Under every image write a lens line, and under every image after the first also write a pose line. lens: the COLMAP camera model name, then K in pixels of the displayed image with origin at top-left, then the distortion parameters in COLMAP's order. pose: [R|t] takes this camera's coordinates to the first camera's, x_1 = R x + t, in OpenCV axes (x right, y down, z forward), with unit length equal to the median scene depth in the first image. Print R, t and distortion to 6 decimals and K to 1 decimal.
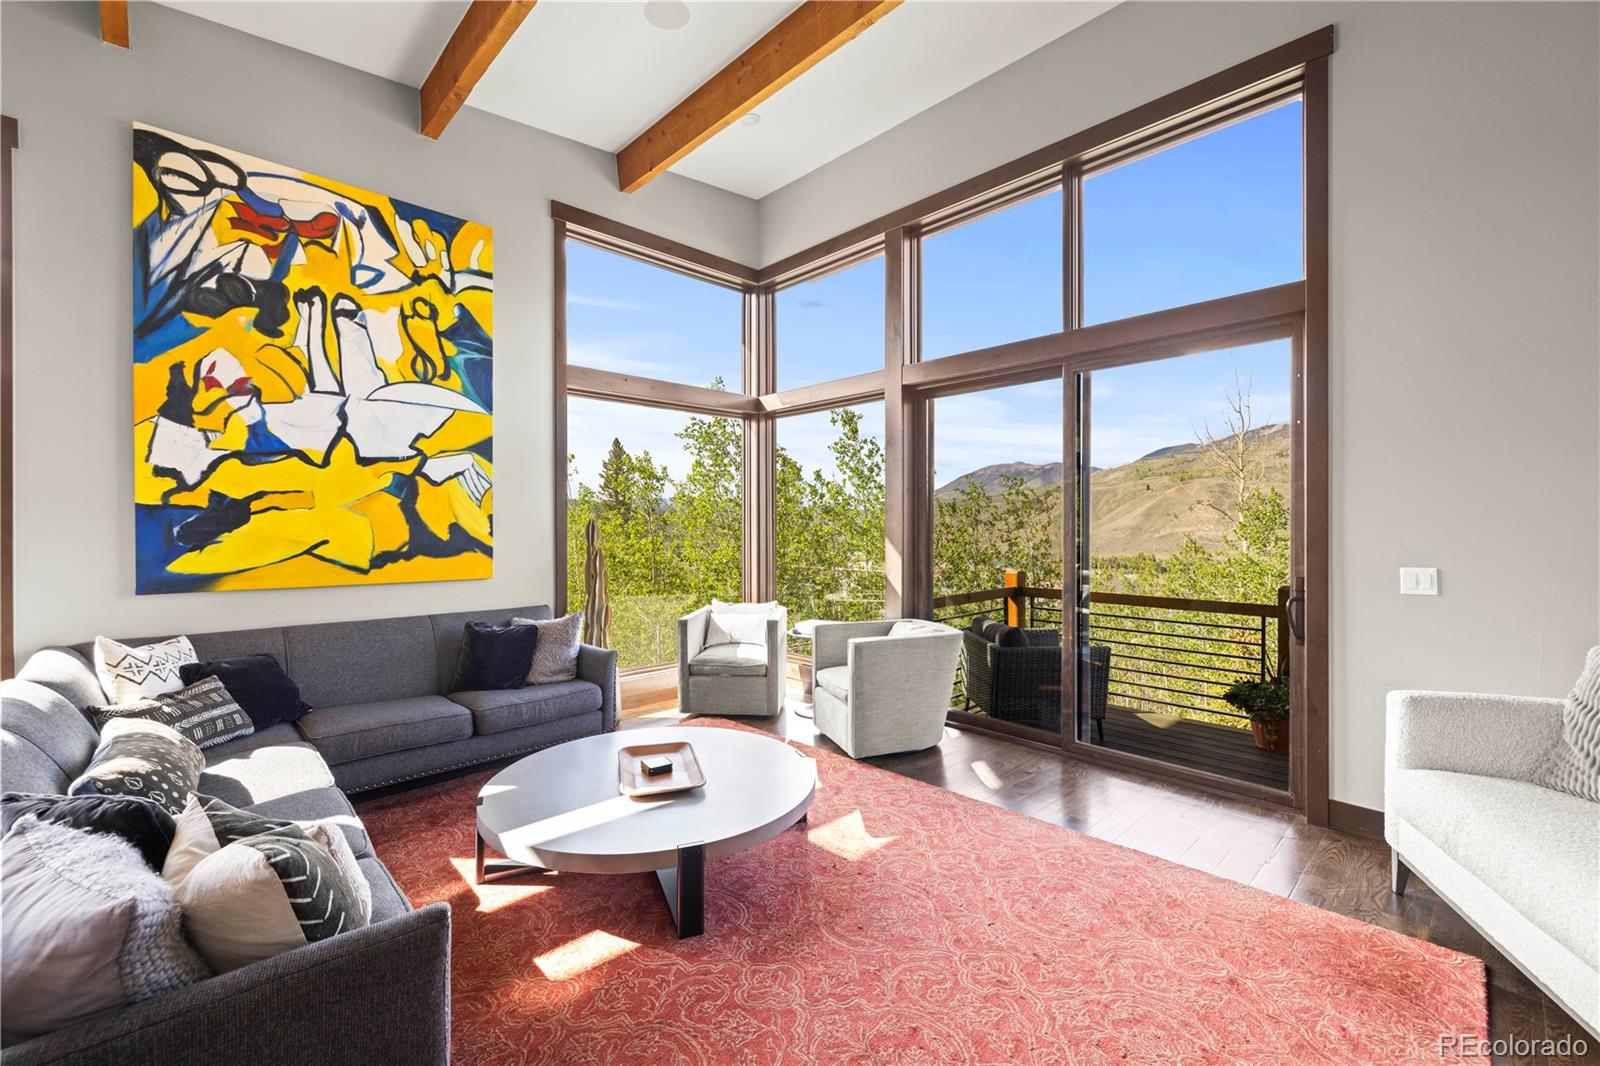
lens RADIAL K [[668.6, 0, 802.7], [0, 668.6, 528.0], [0, 0, 1]] dist [0.002942, 0.000592]
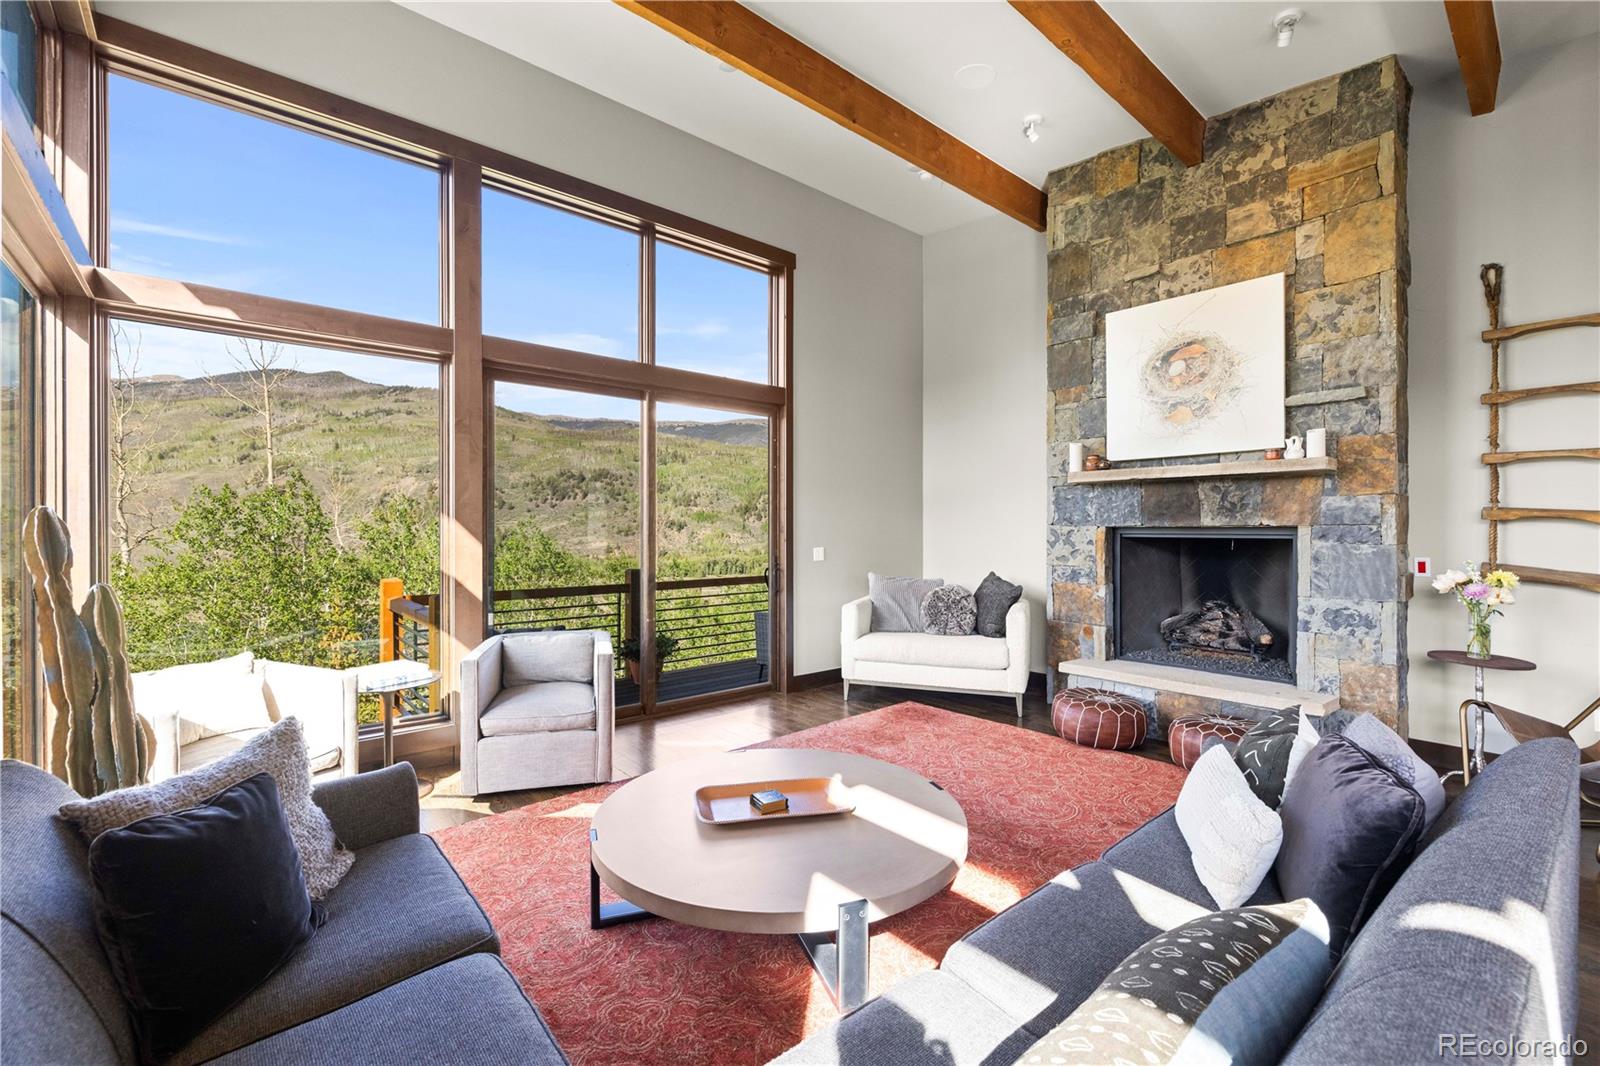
lens RADIAL K [[678.0, 0, 800.1], [0, 678.0, 525.3], [0, 0, 1]] dist [0.002310, 0.000258]
pose [[0.056849, 0.003594, 0.998376, -0.818181], [0.001113, 0.999993, -0.003663, -0.000091], [-0.998382, 0.001319, 0.056845, 0.680877]]
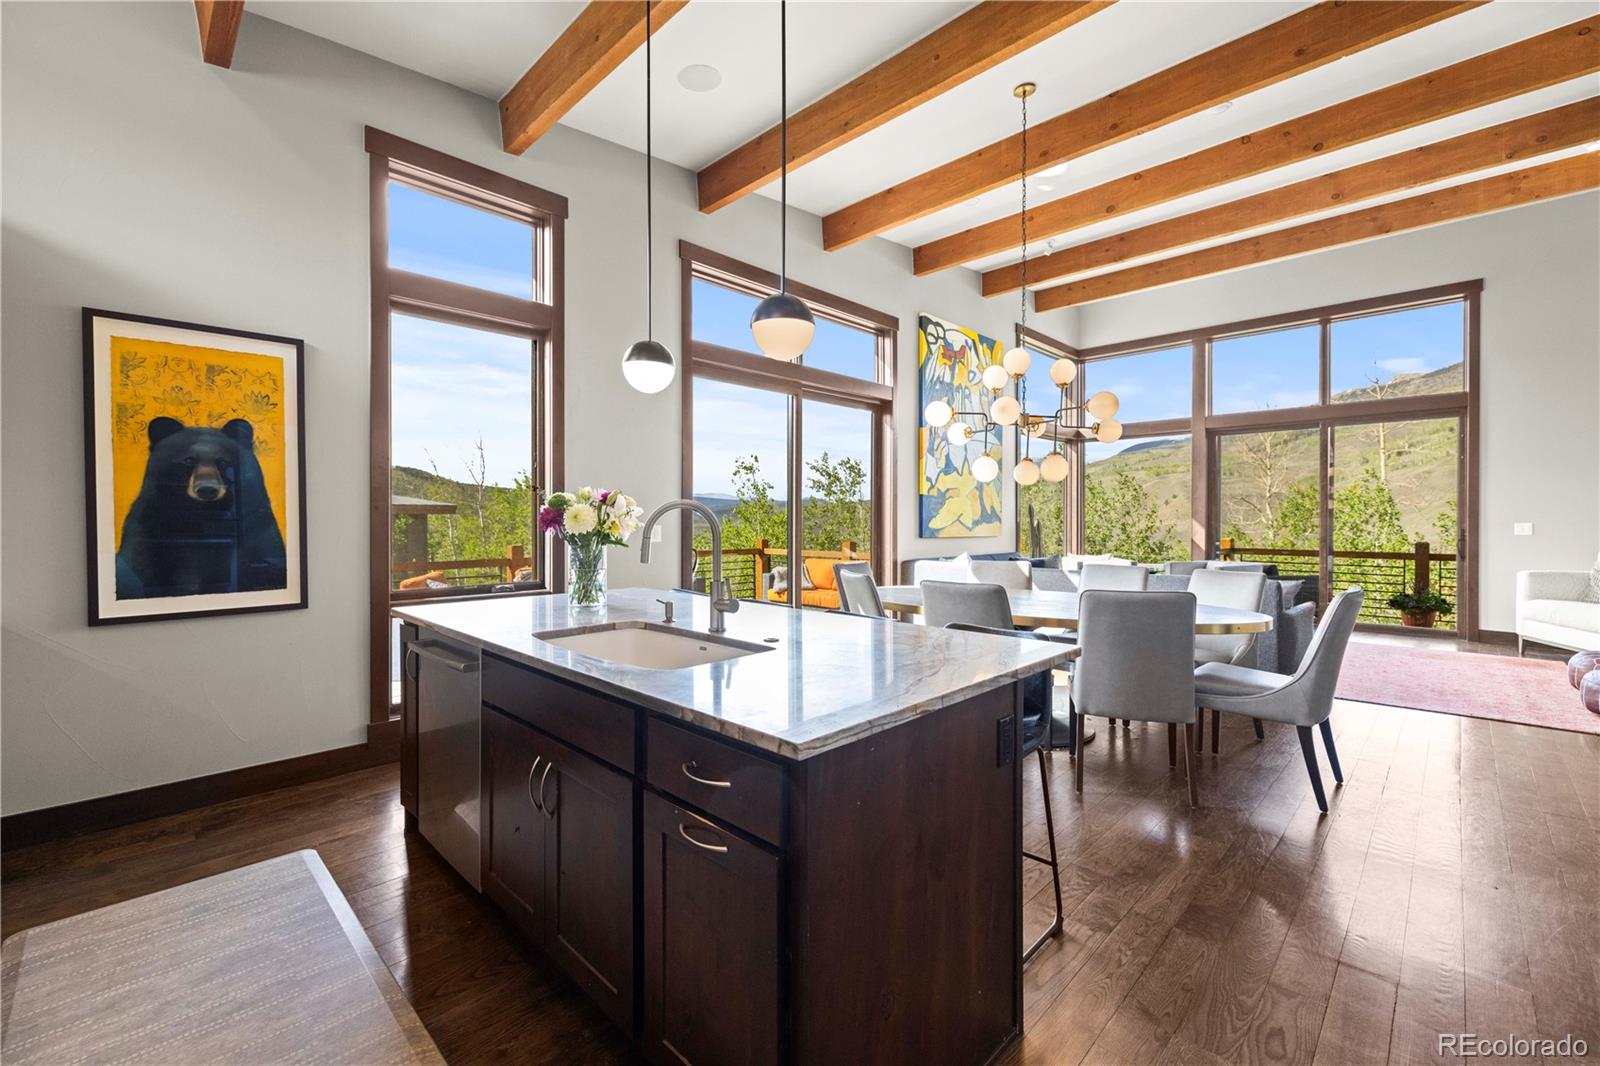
lens RADIAL K [[668.6, 0, 802.7], [0, 668.6, 528.0], [0, 0, 1]] dist [0.002942, 0.000592]
pose [[0.999562, 0.001371, 0.029551, -1.166254], [-0.001661, 0.999951, 0.009776, 0.040186], [-0.029536, -0.009821, 0.999515, -0.883830]]
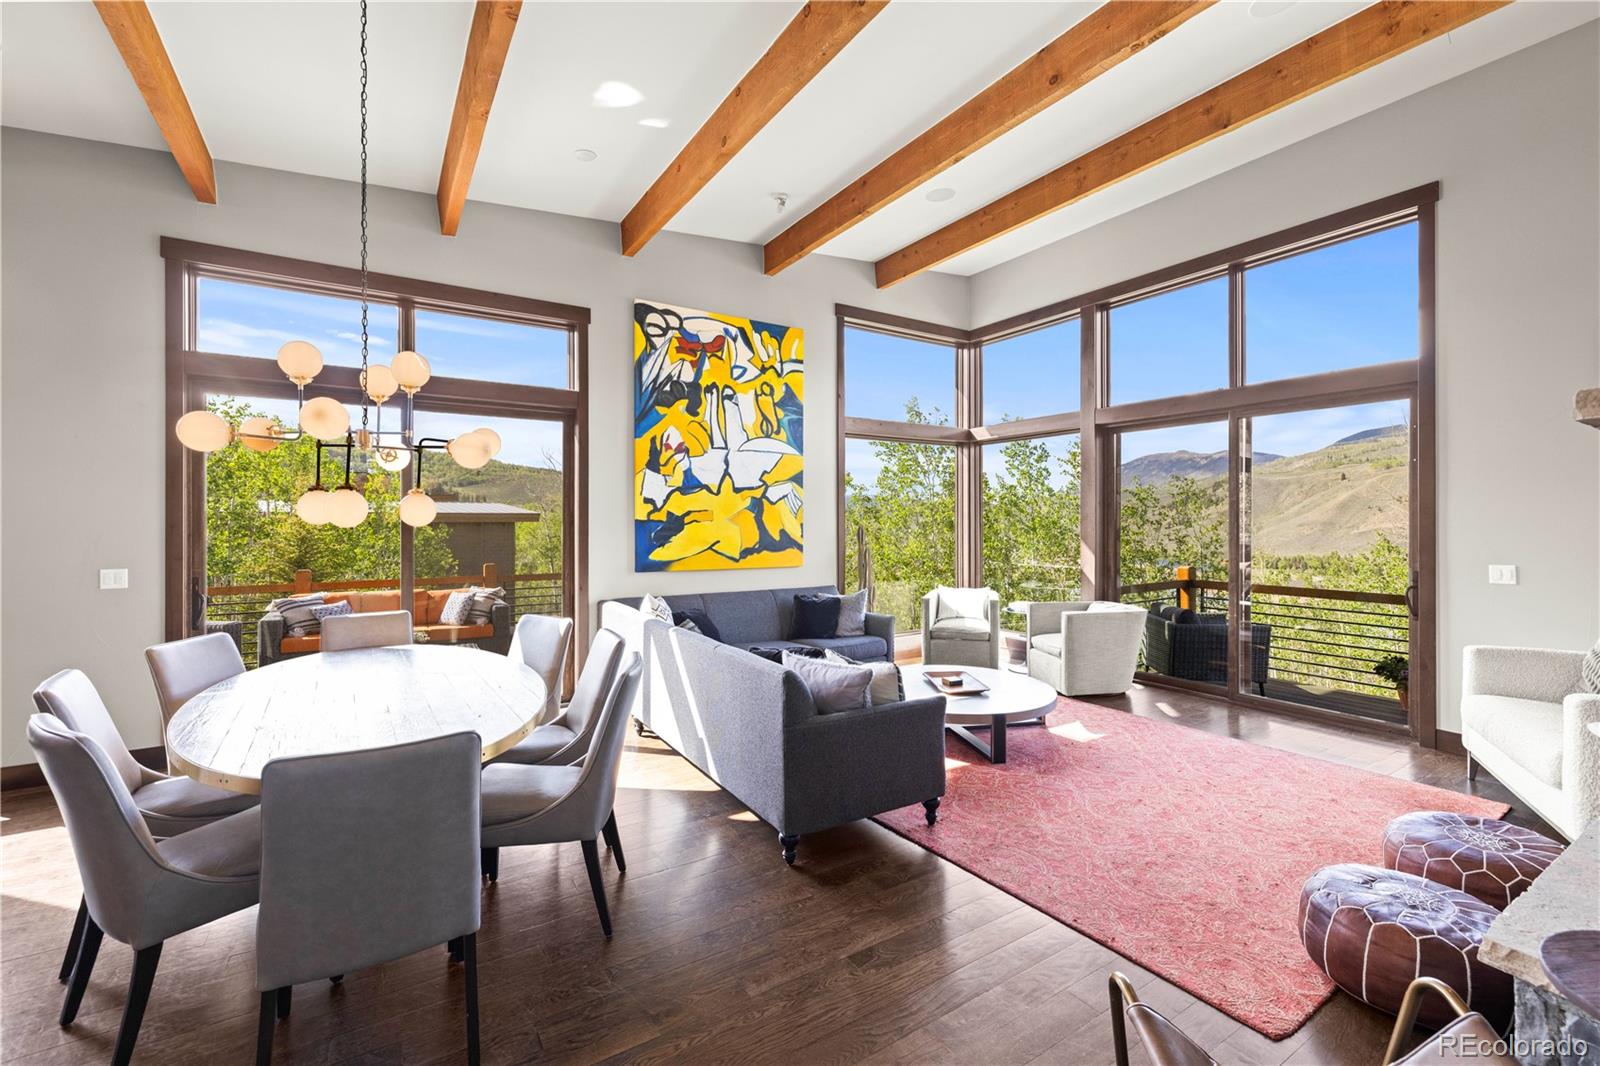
lens RADIAL K [[674.5, 0, 805.8], [0, 674.5, 523.4], [0, 0, 1]] dist [0.005128, 0.000328]
pose [[0.981068, 0.000217, -0.193664, -0.186078], [-0.000146, 1.000000, 0.000380, -0.022107], [0.193664, -0.000345, 0.981068, -0.508317]]
